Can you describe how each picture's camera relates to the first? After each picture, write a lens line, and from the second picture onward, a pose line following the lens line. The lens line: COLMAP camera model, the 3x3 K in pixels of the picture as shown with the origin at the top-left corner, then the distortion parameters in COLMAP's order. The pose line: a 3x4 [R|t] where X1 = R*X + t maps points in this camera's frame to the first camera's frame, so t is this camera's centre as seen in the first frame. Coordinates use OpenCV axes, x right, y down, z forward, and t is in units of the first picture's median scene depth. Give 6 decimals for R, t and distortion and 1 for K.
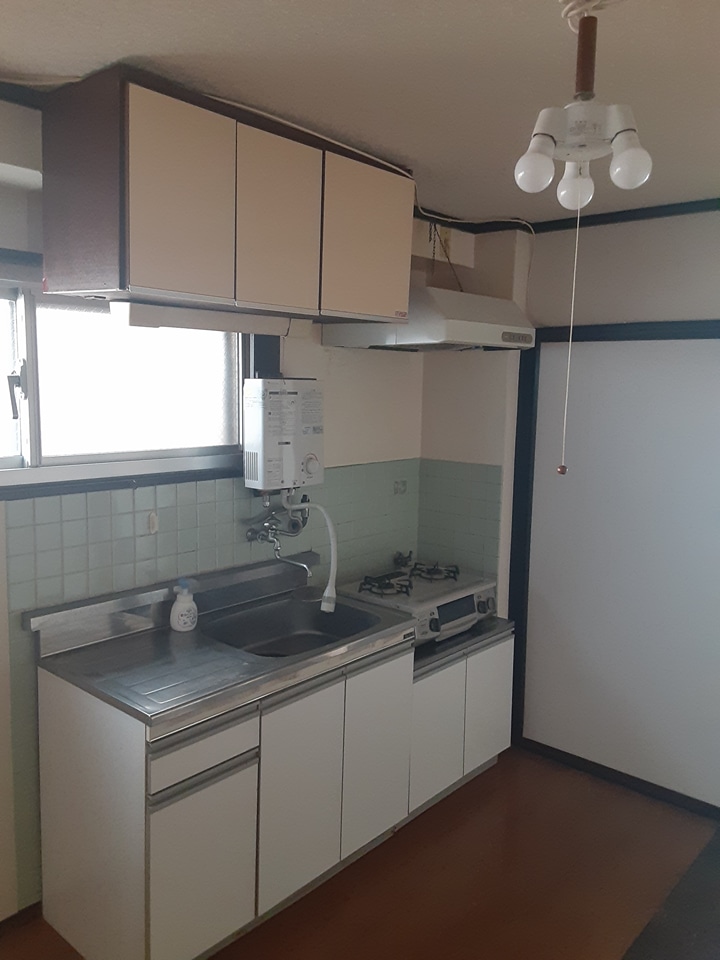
lens RADIAL K [[750.5, 0, 342.7], [0, 750.5, 476.1], [0, 0, 1]] dist [0.004525, -0.004573]
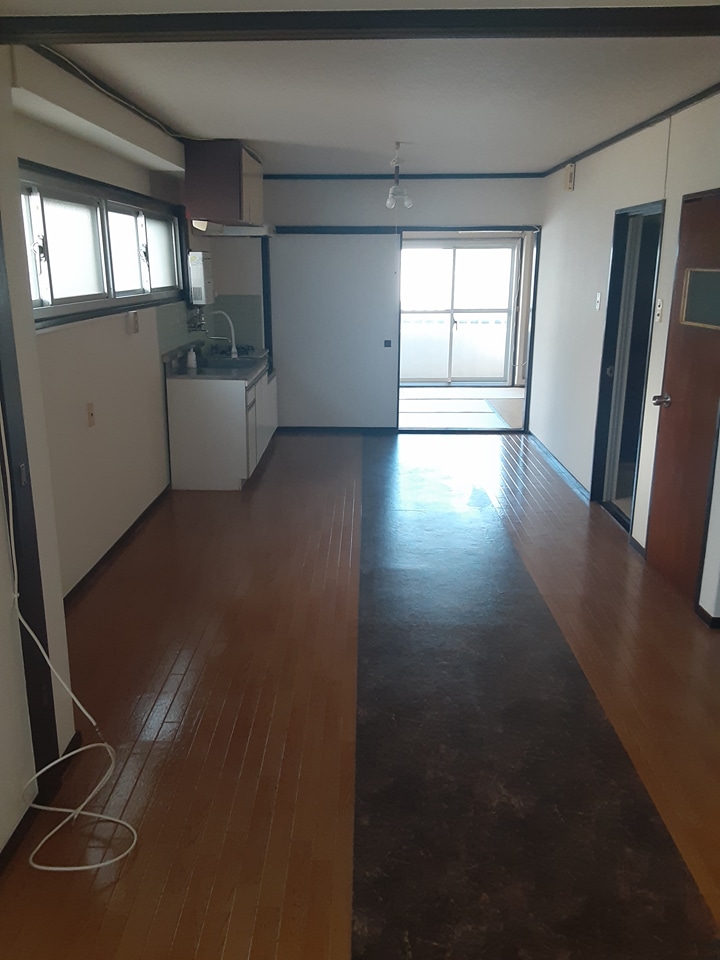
lens RADIAL K [[750.5, 0, 342.7], [0, 750.5, 476.1], [0, 0, 1]] dist [0.004525, -0.004573]
pose [[0.768914, -0.191598, 0.609968, -1.234021], [0.093288, 0.977452, 0.189431, 0.130864], [-0.632510, -0.088754, 0.769451, -0.991029]]
